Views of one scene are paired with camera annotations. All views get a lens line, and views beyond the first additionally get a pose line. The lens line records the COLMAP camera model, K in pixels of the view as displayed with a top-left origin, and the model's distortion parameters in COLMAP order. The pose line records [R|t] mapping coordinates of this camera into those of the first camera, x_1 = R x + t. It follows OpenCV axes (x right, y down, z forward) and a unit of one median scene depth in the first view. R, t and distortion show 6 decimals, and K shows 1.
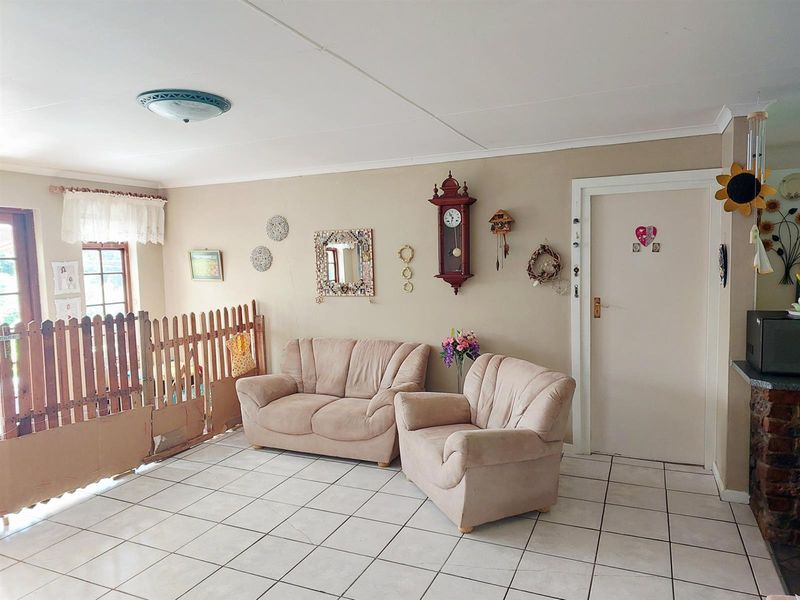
lens RADIAL K [[532.6, 0, 400.1], [0, 532.6, 298.0], [0, 0, 1]] dist [0.031876, -0.032785]
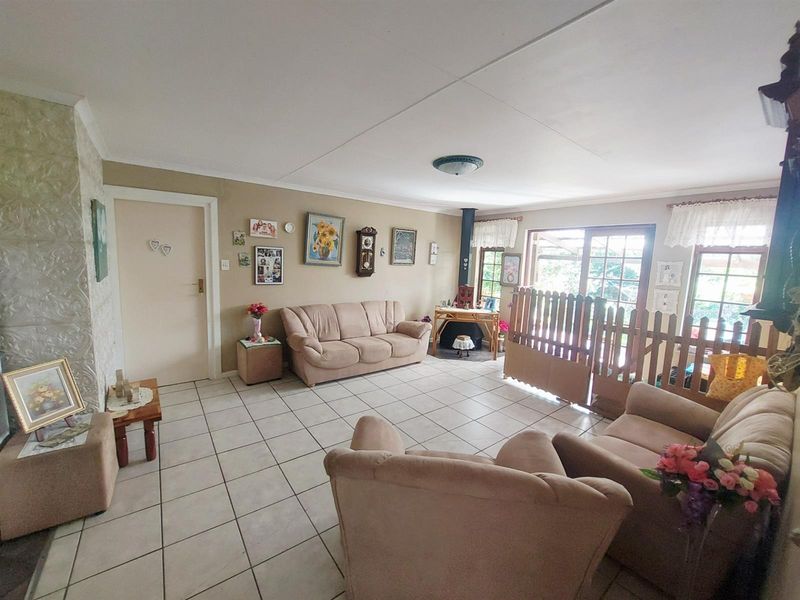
lens RADIAL K [[328.3, 0, 399.3], [0, 328.3, 297.7], [0, 0, 1]] dist [-0.004058, -0.000251]
pose [[-0.452101, 0.128944, -0.882598, 0.394797], [-0.096869, 0.976546, 0.192289, -0.072171], [0.886691, 0.172430, -0.429006, 0.787929]]
